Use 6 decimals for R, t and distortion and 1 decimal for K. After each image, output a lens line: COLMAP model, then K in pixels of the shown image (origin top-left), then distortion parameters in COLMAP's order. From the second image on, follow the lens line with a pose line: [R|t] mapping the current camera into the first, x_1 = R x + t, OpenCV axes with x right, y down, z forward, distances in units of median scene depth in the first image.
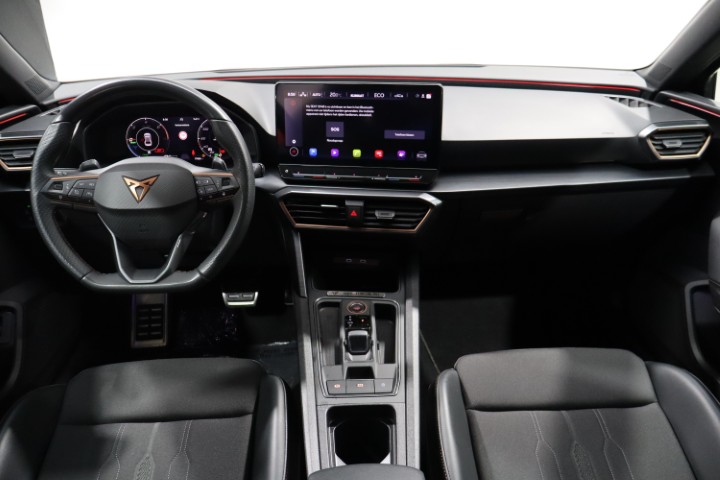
lens RADIAL K [[587.6, 0, 360.0], [0, 587.6, 240.0], [0, 0, 1]] dist [0.007870, 0.005372]
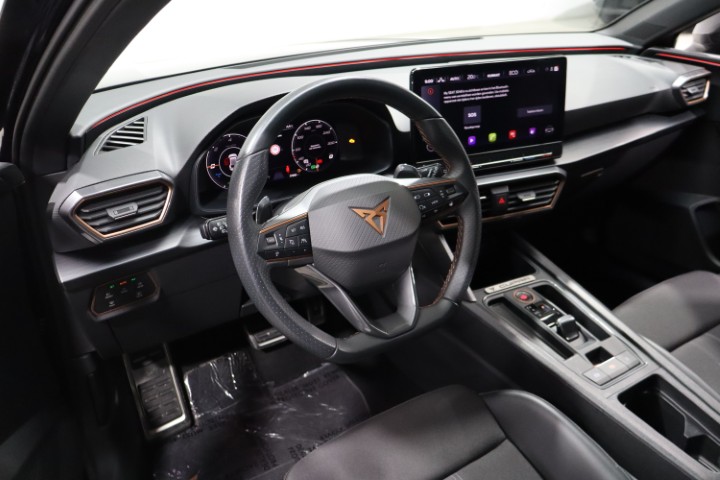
lens RADIAL K [[587.6, 0, 360.0], [0, 587.6, 240.0], [0, 0, 1]] dist [0.007870, 0.005372]
pose [[0.855989, -0.226375, 0.464798, -0.669807], [0.212053, 0.973668, 0.083691, -0.113396], [-0.471505, 0.026923, 0.881452, 0.283003]]
